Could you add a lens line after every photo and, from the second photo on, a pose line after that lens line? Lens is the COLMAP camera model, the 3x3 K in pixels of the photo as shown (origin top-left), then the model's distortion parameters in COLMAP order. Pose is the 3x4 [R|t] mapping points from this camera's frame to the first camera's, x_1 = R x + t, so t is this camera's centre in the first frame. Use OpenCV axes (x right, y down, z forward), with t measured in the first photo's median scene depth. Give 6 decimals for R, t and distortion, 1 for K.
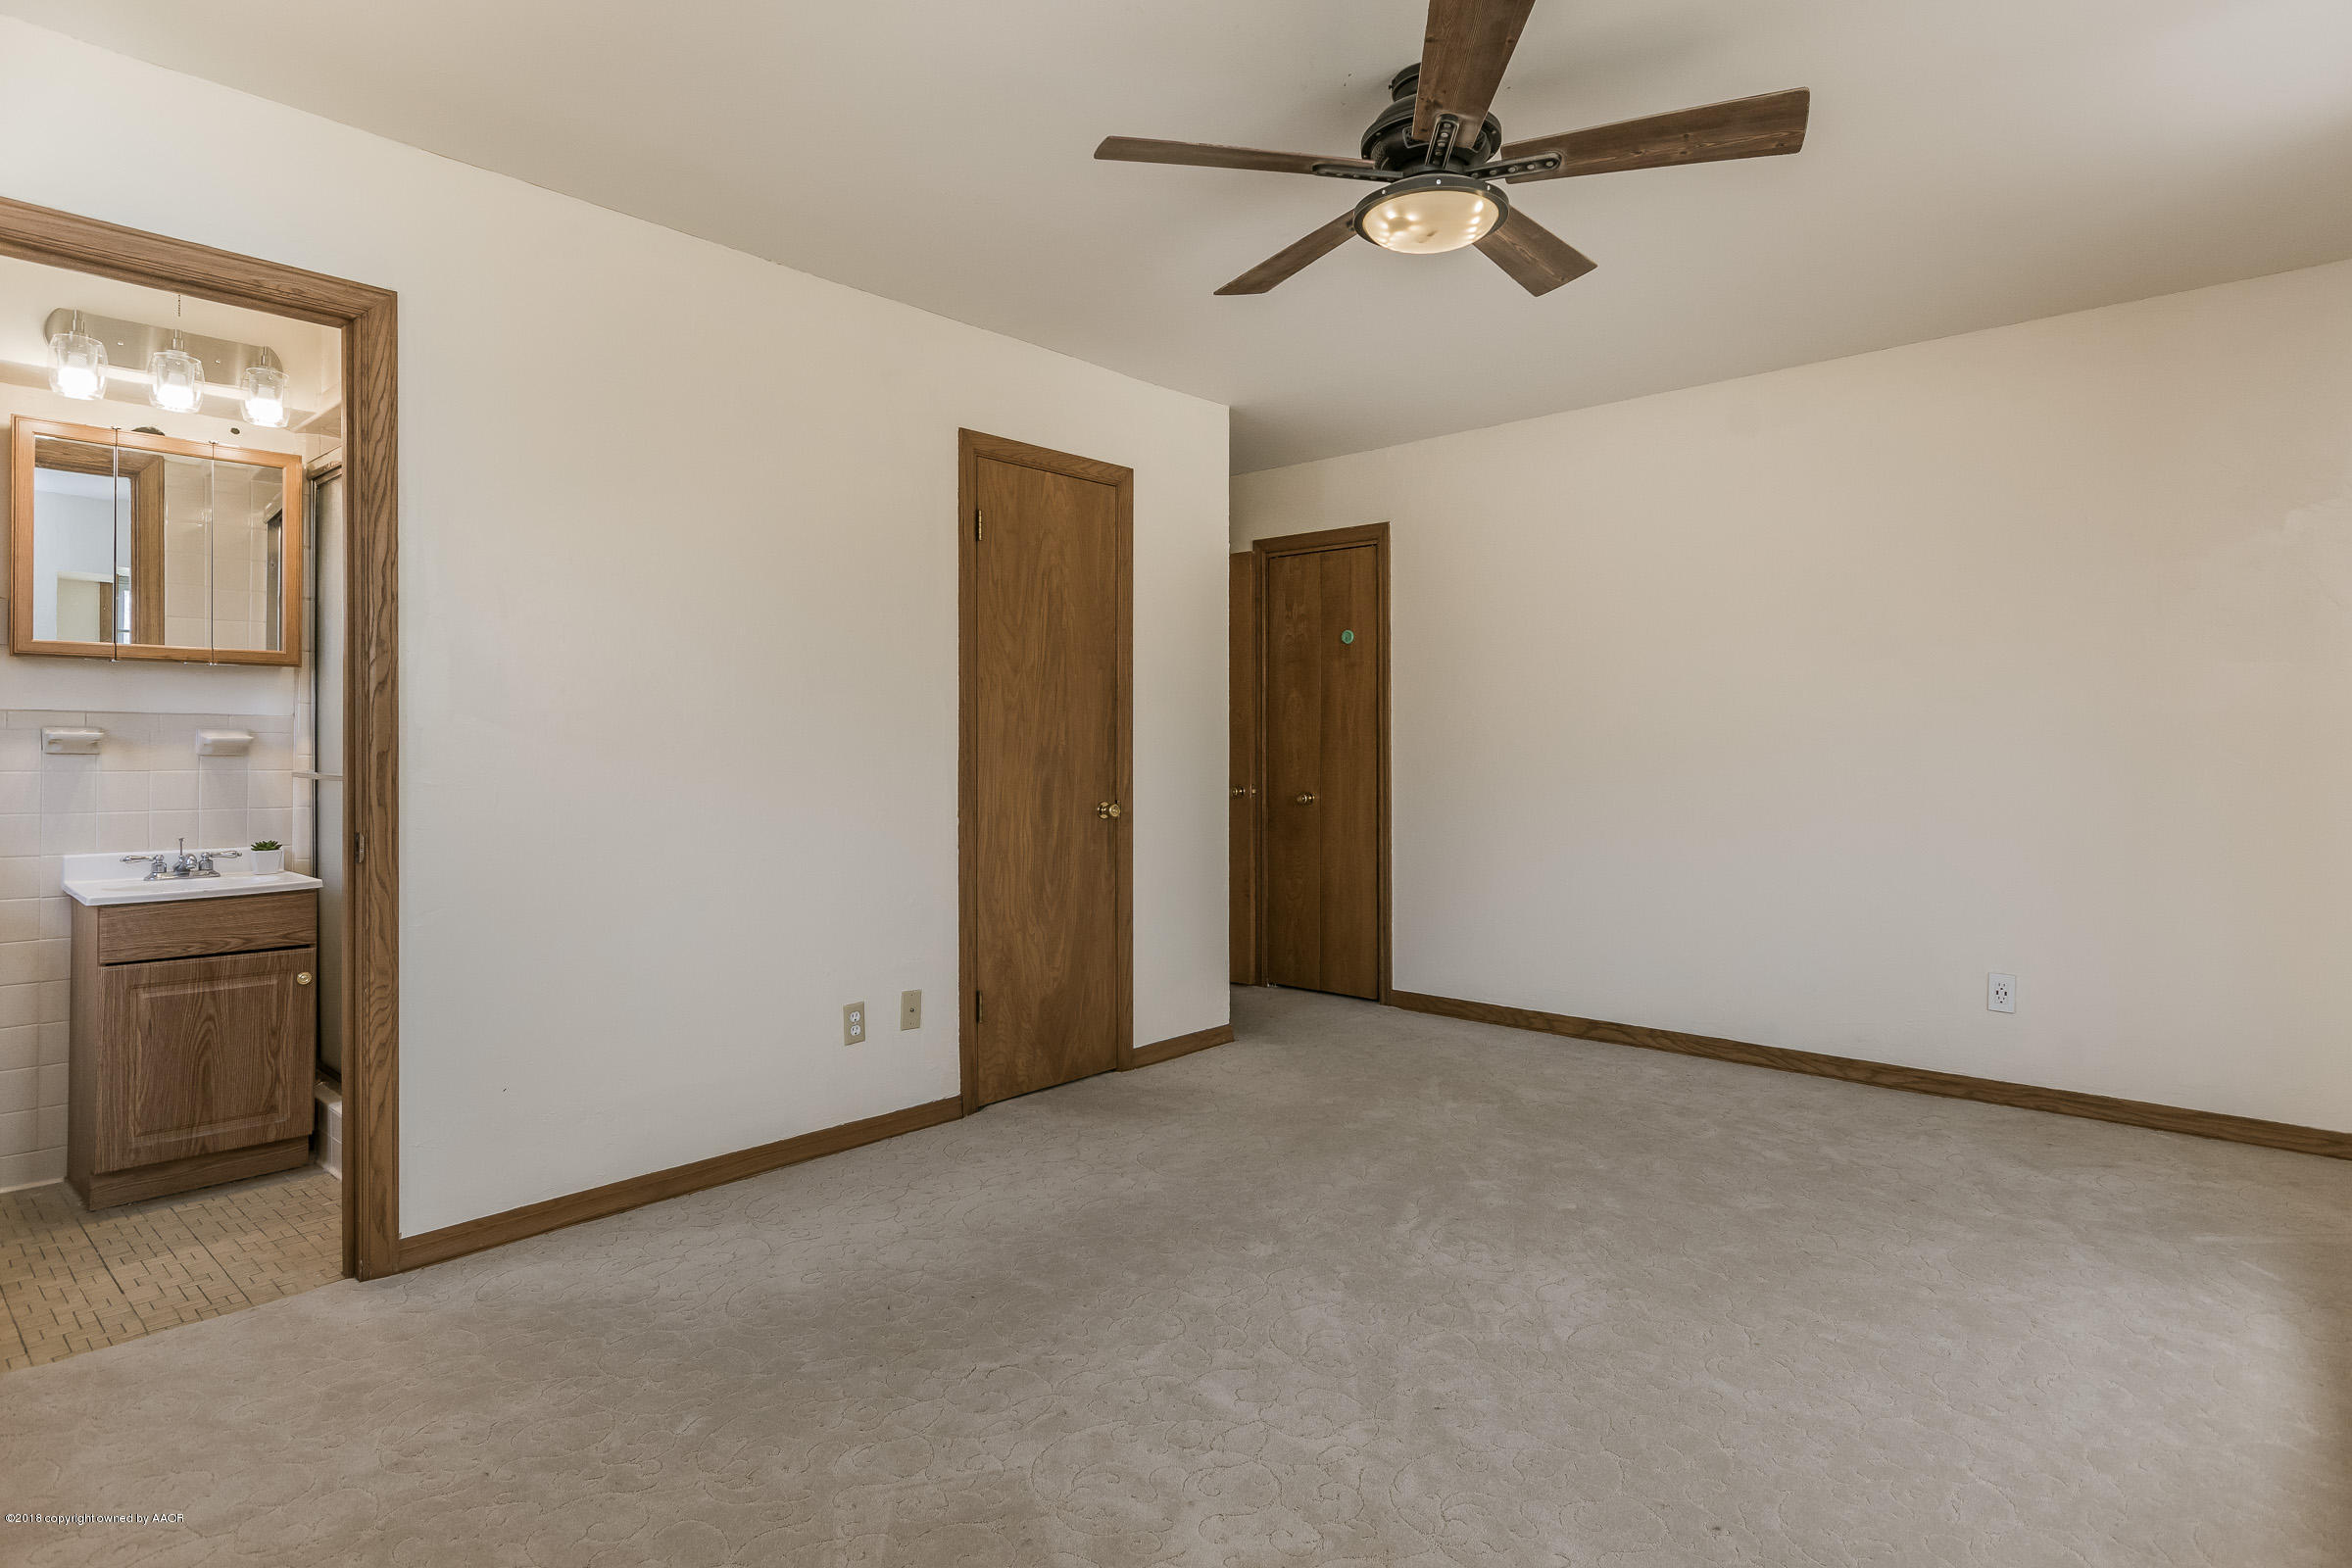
lens RADIAL K [[1206.1, 0, 1143.3], [0, 1206.1, 749.5], [0, 0, 1]] dist [0.005476, -0.002430]
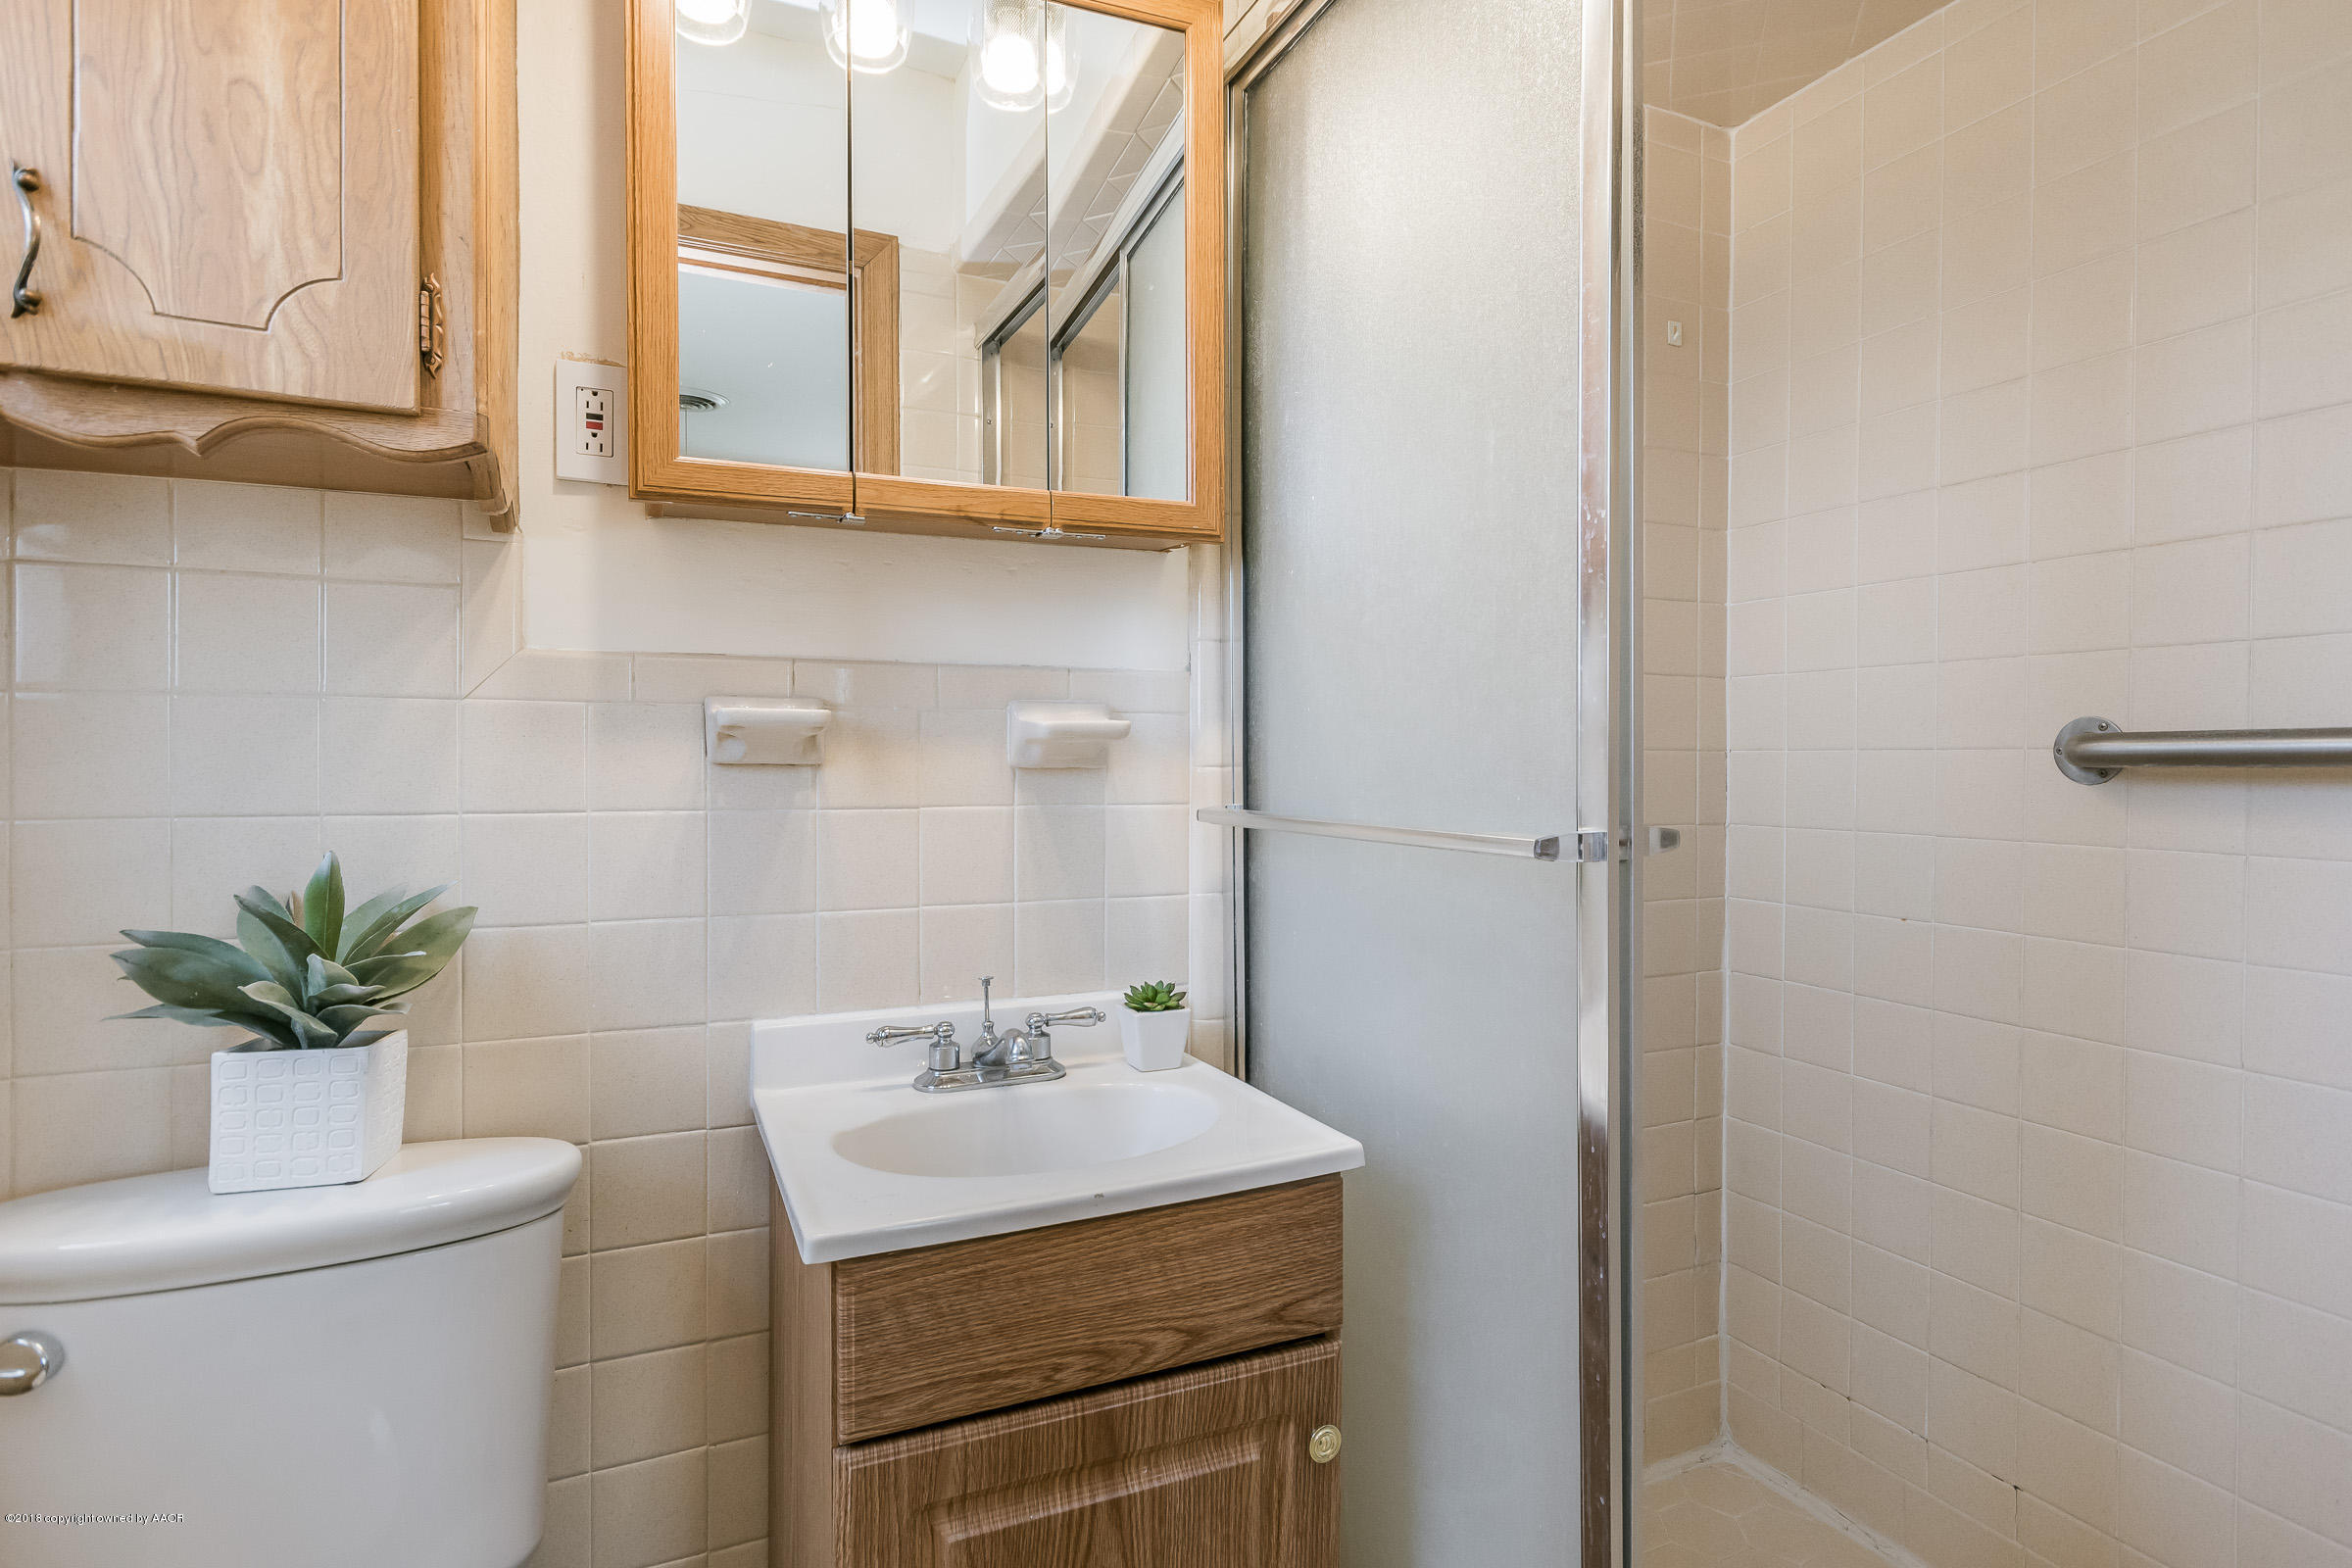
lens RADIAL K [[1206.1, 0, 1180.9], [0, 1206.1, 780.7], [0, 0, 1]] dist [0.005476, -0.002430]
pose [[0.919949, -0.000169, -0.392039, -0.611580], [0.005380, 0.999911, 0.012195, 0.004558], [0.392002, -0.013328, 0.919868, 0.695968]]
